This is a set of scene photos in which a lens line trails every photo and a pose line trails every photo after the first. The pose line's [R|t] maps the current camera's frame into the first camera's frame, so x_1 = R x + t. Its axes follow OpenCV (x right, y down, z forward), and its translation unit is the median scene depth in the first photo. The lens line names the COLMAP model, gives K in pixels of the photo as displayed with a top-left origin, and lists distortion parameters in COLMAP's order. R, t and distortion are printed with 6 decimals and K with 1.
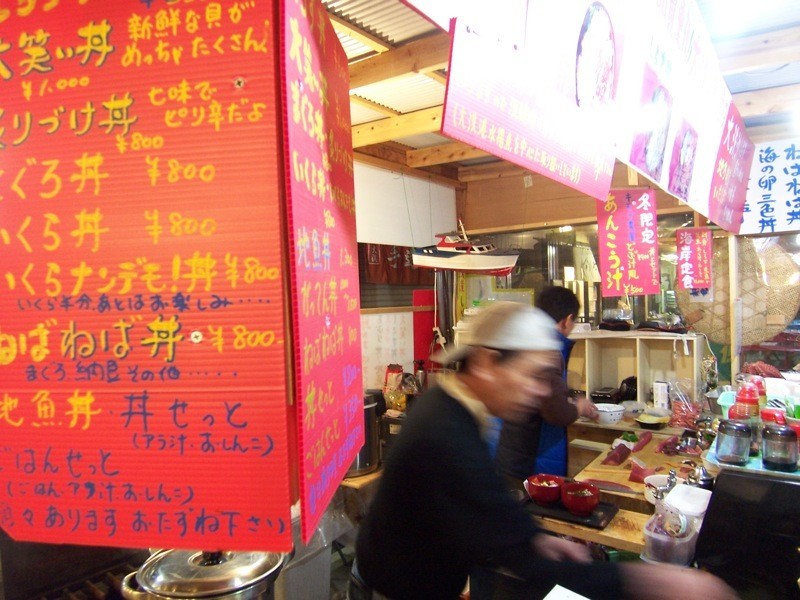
lens RADIAL K [[541.3, 0, 397.8], [0, 541.3, 301.9], [0, 0, 1]] dist [-0.043074, -0.004417]
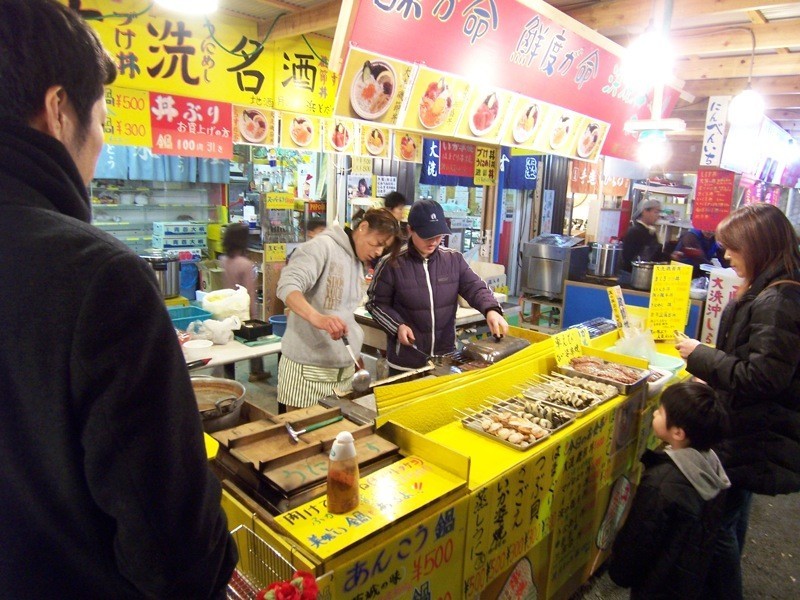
lens RADIAL K [[541.3, 0, 400.6], [0, 541.3, 296.8], [0, 0, 1]] dist [-0.043074, -0.004417]
pose [[0.992558, 0.086651, -0.085559, -0.856580], [-0.070031, 0.980975, 0.181064, 0.041975], [0.099621, -0.173724, 0.979743, -1.566337]]
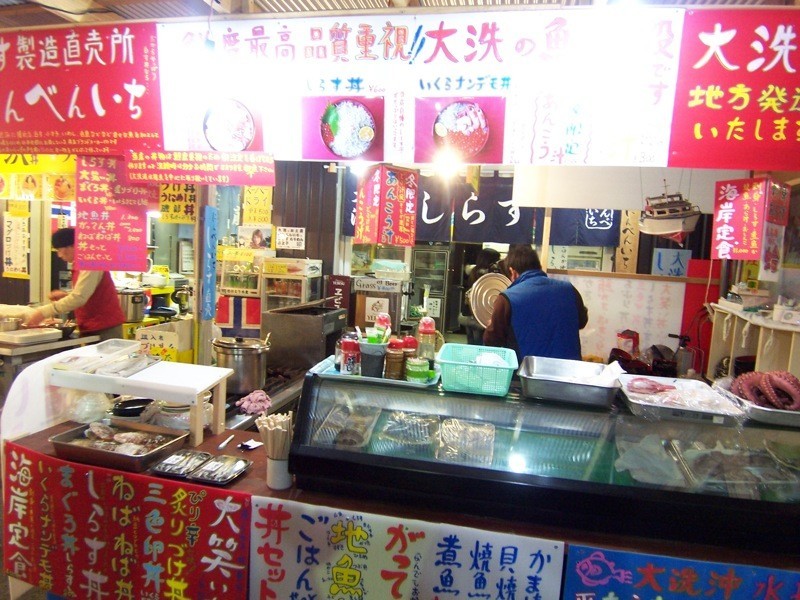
lens RADIAL K [[541.3, 0, 395.6], [0, 541.3, 301.5], [0, 0, 1]] dist [-0.043074, -0.004417]
pose [[0.450690, 0.128303, -0.883412, 1.006143], [-0.081939, 0.991385, 0.102182, -0.004464], [0.888912, 0.026333, 0.457320, 0.242154]]
